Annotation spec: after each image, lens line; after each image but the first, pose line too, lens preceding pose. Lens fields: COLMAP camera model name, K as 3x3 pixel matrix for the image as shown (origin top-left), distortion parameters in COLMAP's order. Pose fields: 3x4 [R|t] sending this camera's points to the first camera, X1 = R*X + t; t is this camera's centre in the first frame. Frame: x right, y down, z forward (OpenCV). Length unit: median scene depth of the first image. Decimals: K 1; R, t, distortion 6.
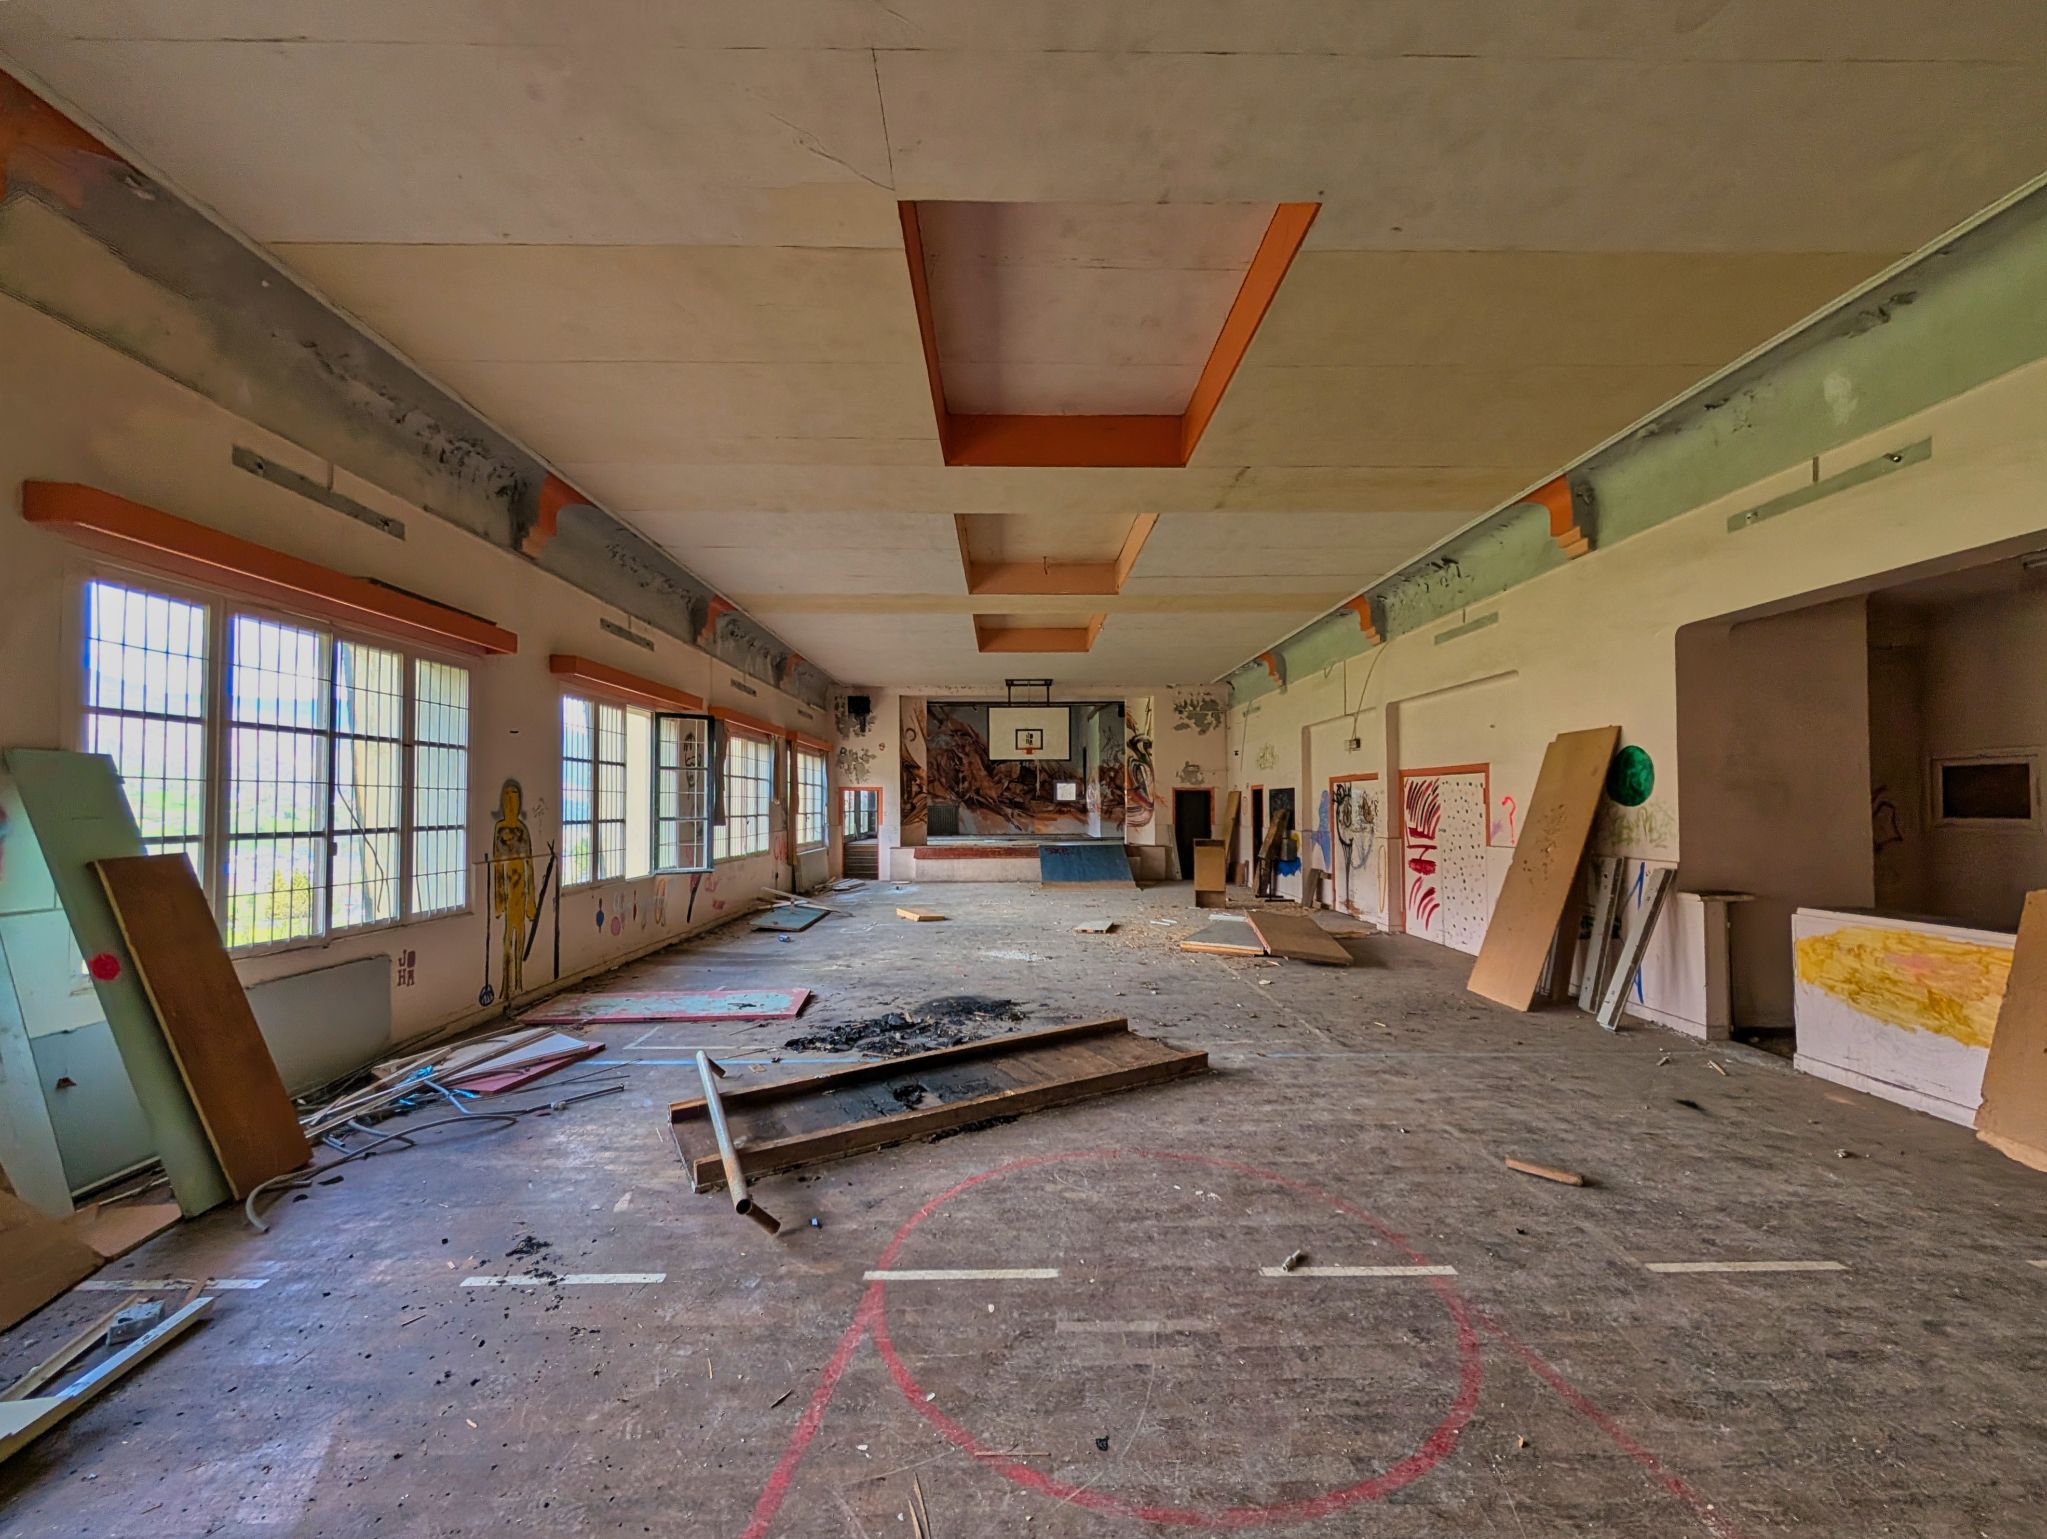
lens RADIAL K [[788.0, 0, 1017.0], [0, 788.0, 785.7], [0, 0, 1]] dist [-0.000464, 0.000162]
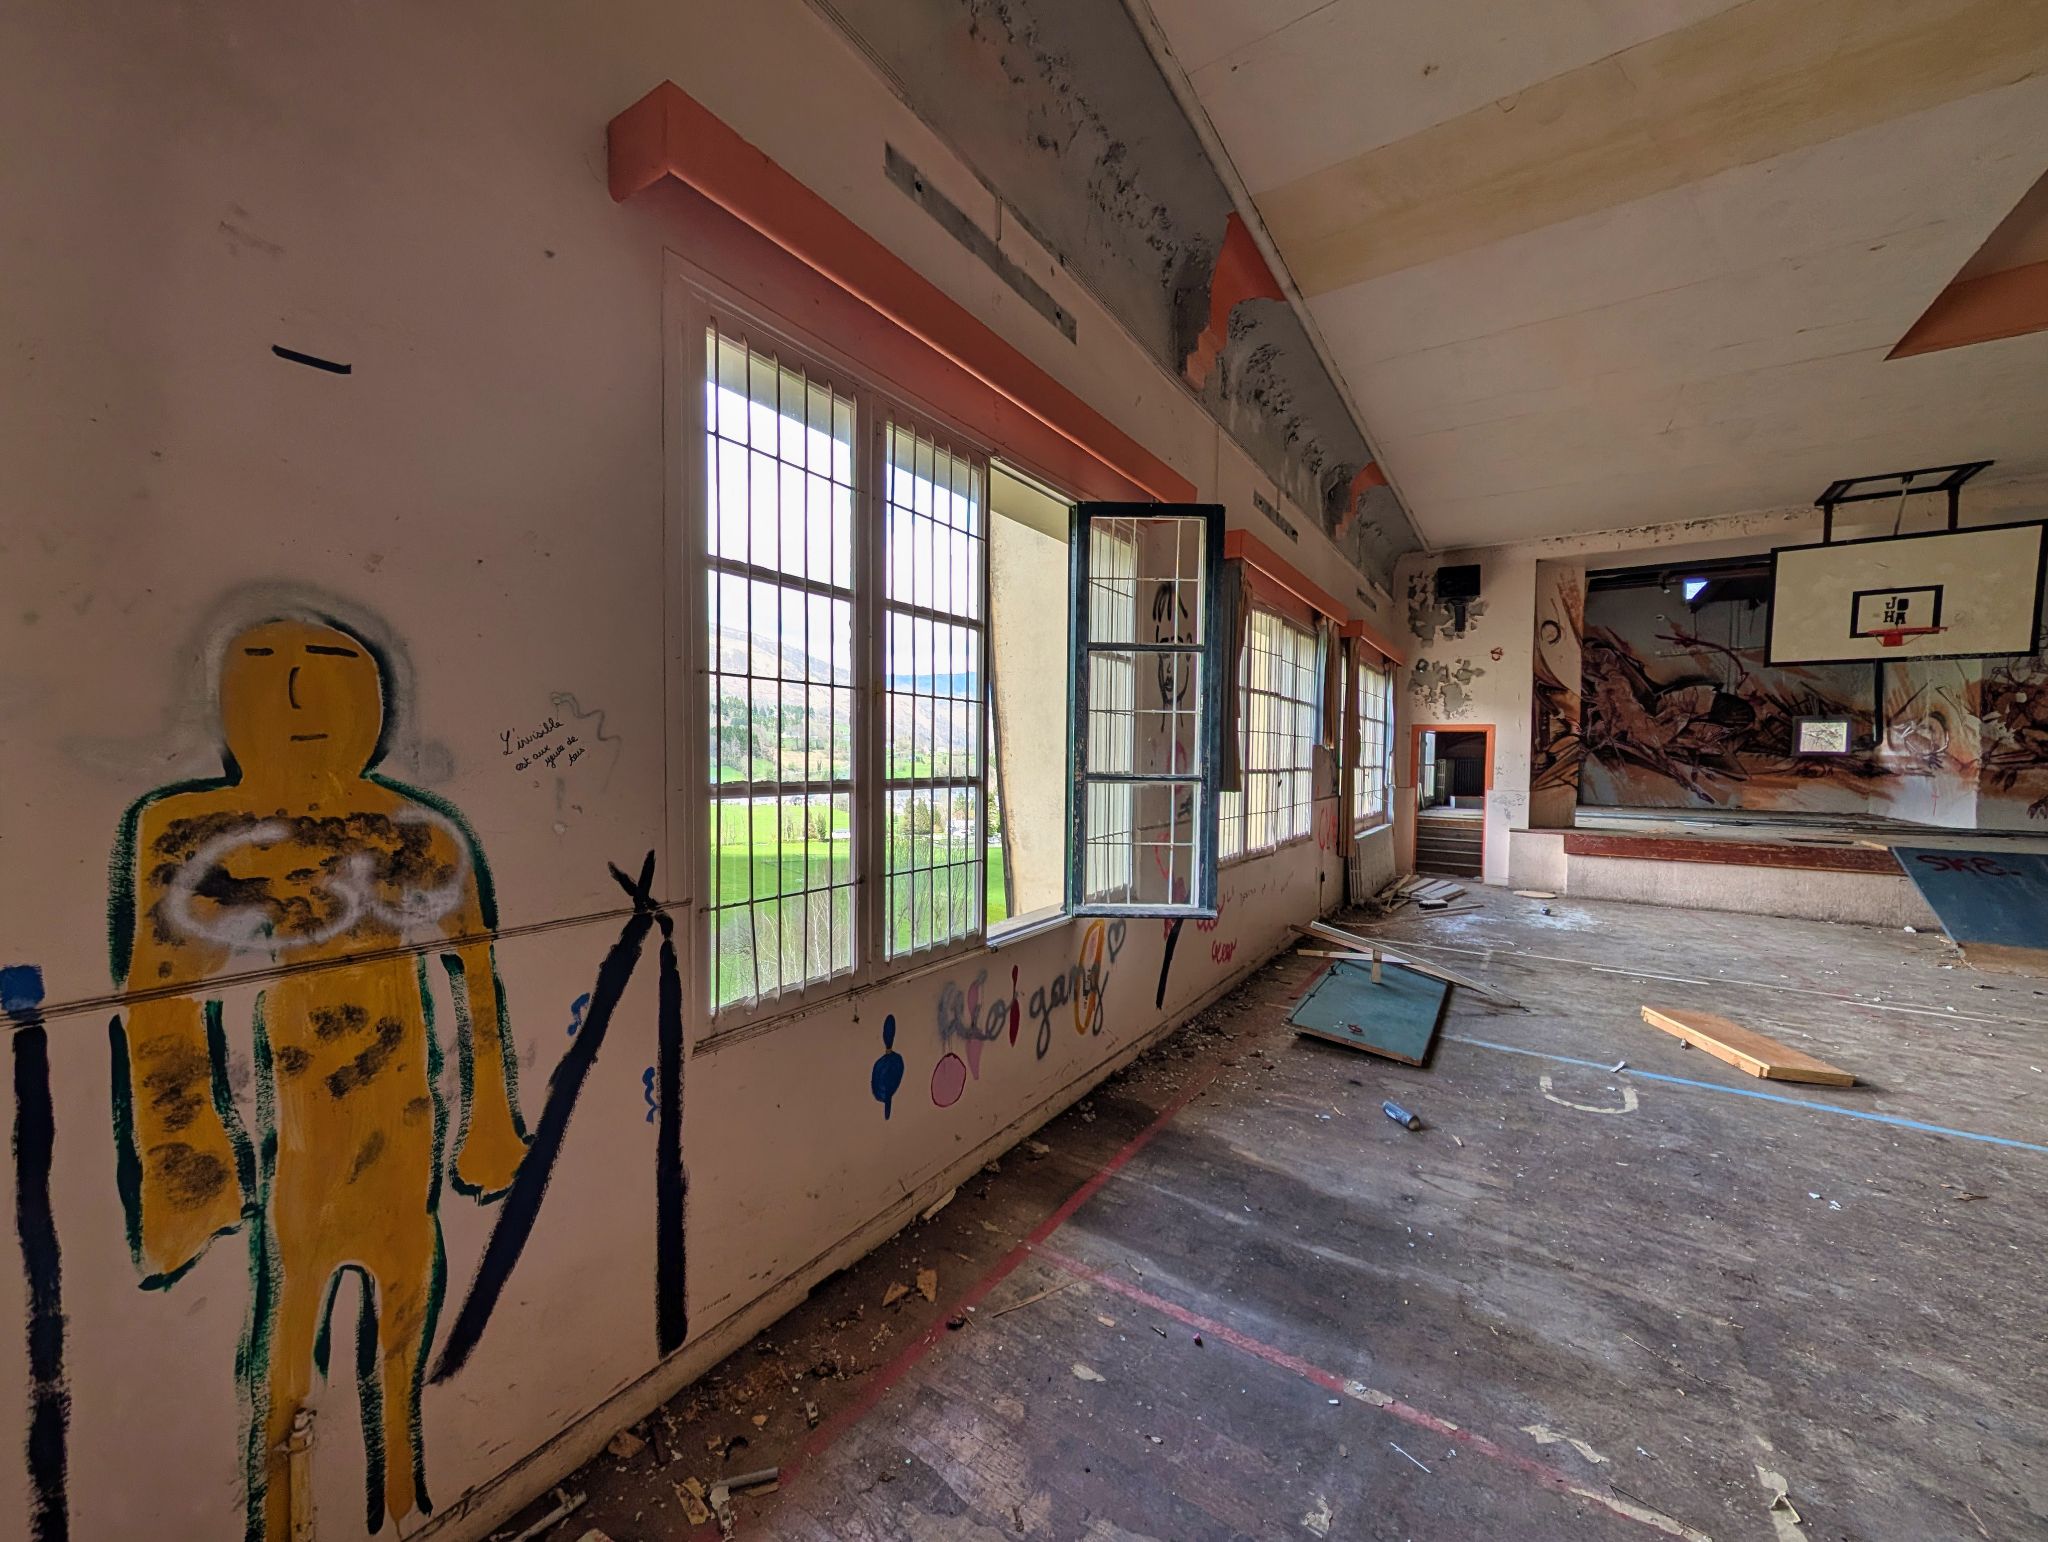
lens RADIAL K [[788.4, 0, 1030.7], [0, 788.4, 778.6], [0, 0, 1]] dist [-0.000464, 0.000162]
pose [[0.827529, 0.029924, -0.560625, -0.230774], [-0.000237, 0.998597, 0.052951, 0.019903], [0.561423, -0.043686, 0.826375, 0.594478]]
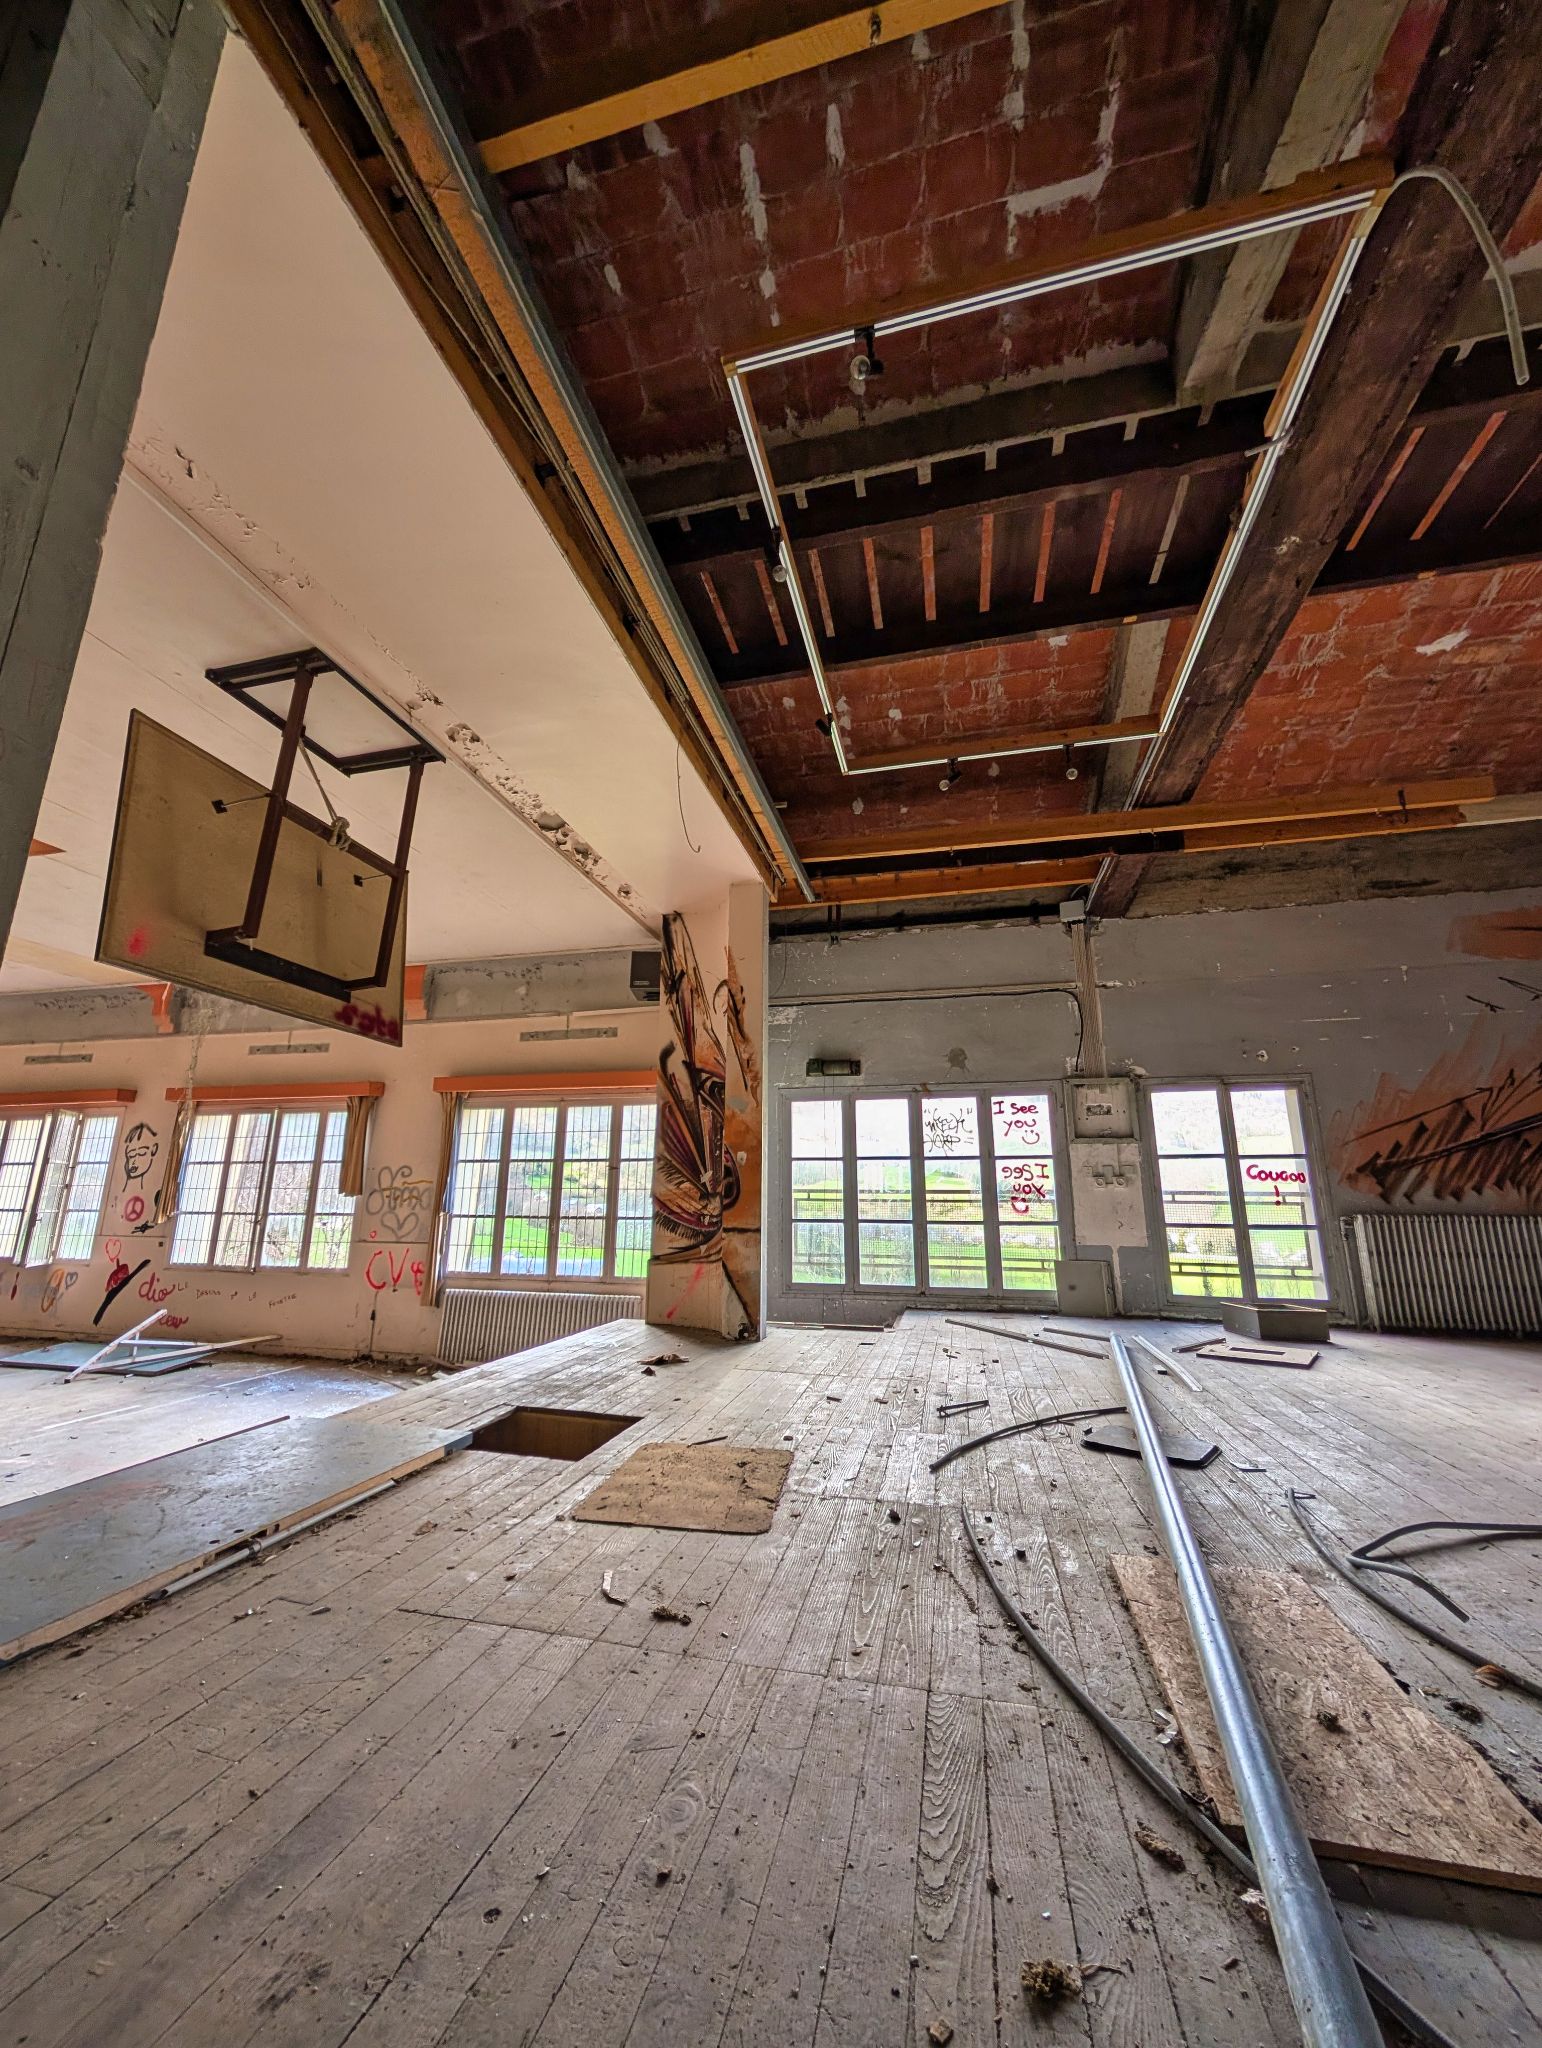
lens RADIAL K [[788.4, 0, 769.5], [0, 788.4, 1025.5], [0, 0, 1]] dist [-0.000464, 0.000162]
pose [[-0.242130, -0.228842, -0.942870, 0.352613], [0.014334, 0.970837, -0.239311, 0.060903], [0.970138, -0.071460, -0.231789, 1.995793]]
